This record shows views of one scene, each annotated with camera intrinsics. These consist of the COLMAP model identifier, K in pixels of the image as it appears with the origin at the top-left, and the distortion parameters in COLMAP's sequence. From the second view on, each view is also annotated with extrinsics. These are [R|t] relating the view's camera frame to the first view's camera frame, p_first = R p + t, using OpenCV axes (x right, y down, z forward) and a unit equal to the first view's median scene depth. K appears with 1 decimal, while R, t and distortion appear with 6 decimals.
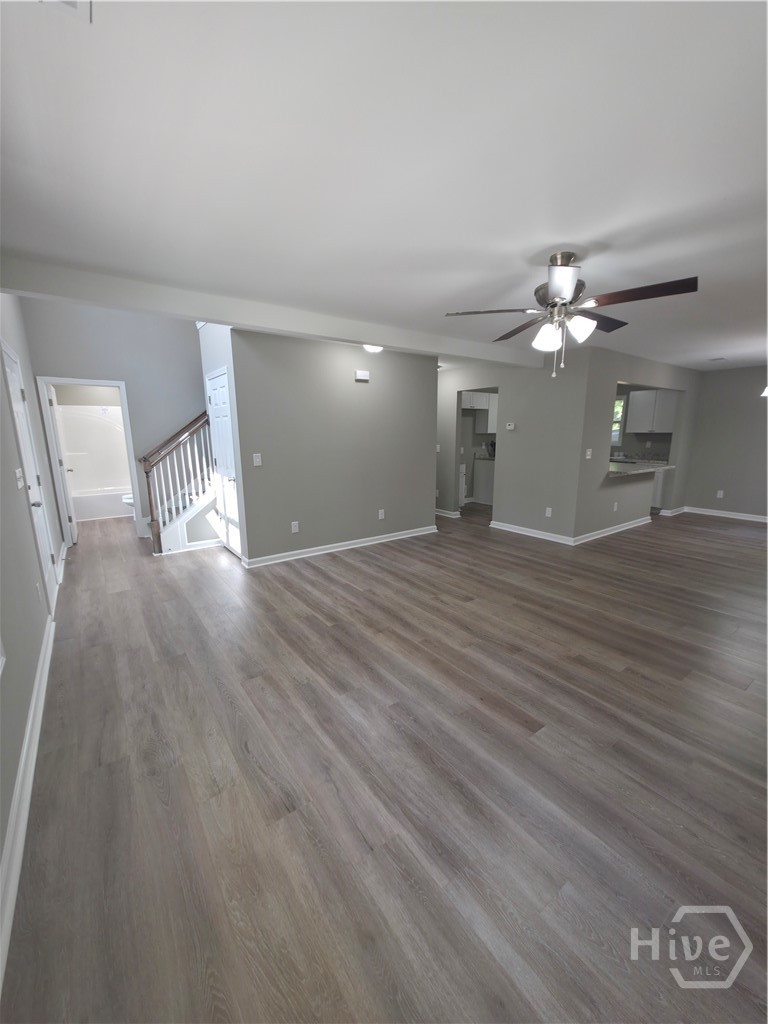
lens RADIAL K [[406.6, 0, 389.8], [0, 406.6, 511.0], [0, 0, 1]] dist [0.004059, 0.001719]
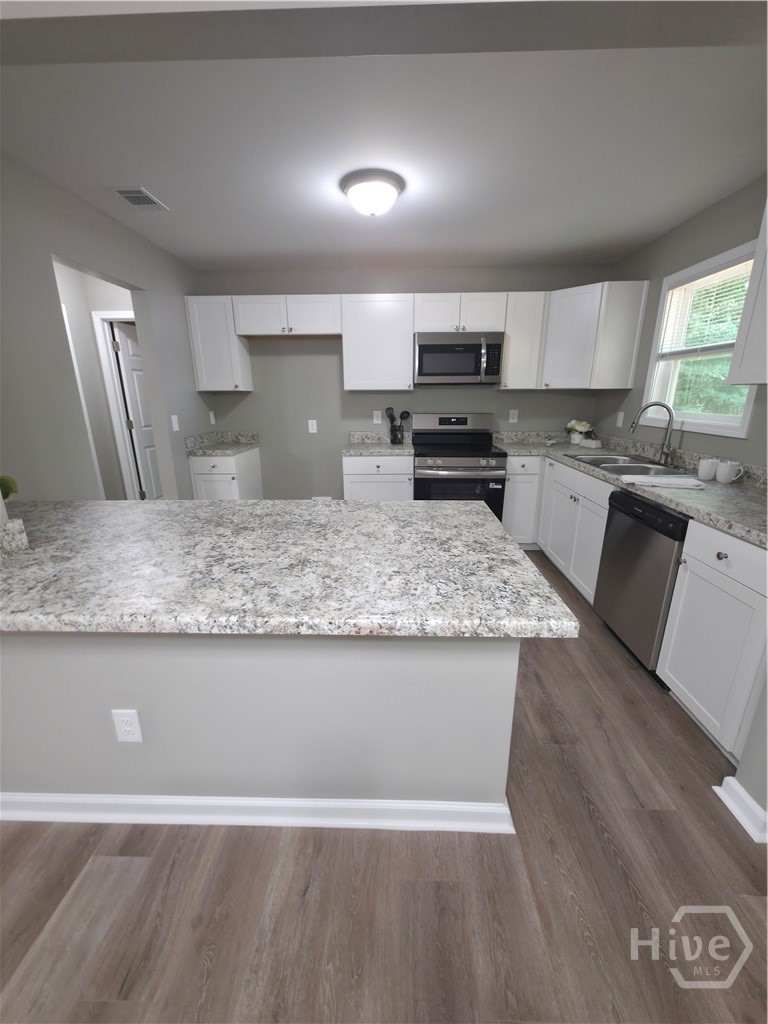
lens RADIAL K [[406.6, 0, 386.2], [0, 406.6, 516.5], [0, 0, 1]] dist [0.004059, 0.001719]
pose [[0.786785, 0.177045, -0.591290, 1.694980], [-0.115132, 0.983262, 0.141212, -0.367516], [0.606394, -0.043027, 0.793999, 1.996437]]
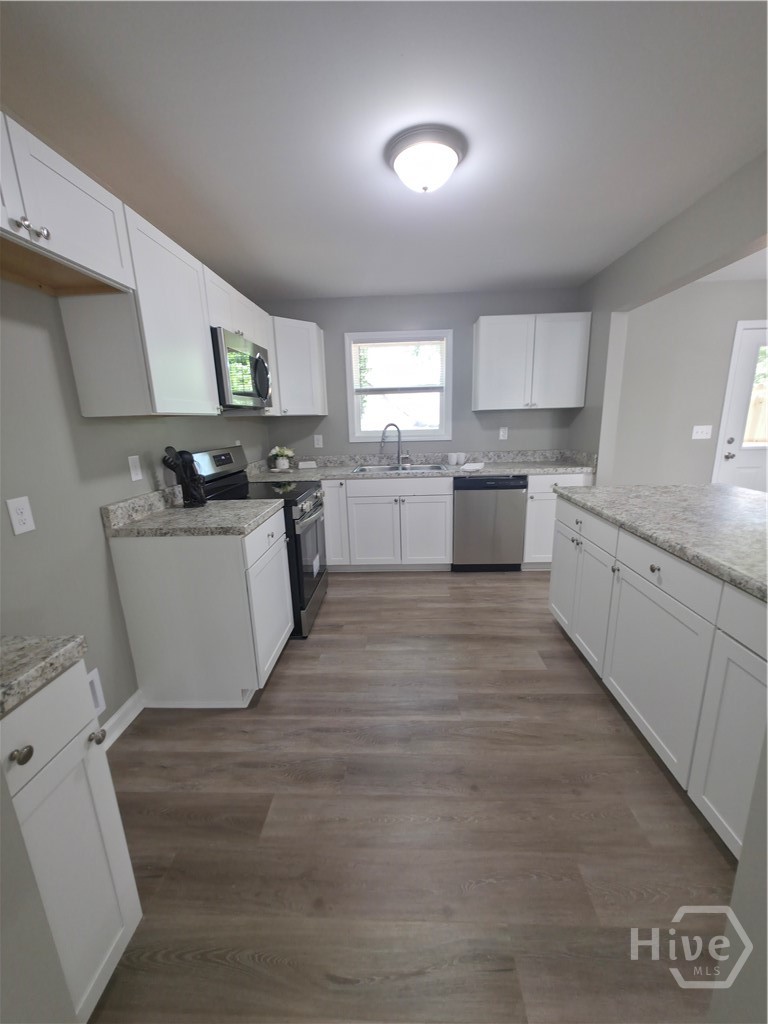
lens RADIAL K [[406.6, 0, 390.0], [0, 406.6, 520.7], [0, 0, 1]] dist [0.004059, 0.001719]
pose [[0.621239, -0.208374, 0.755409, 0.432624], [0.175304, 0.976521, 0.125199, -0.426011], [-0.763761, 0.054648, 0.643182, 2.318505]]
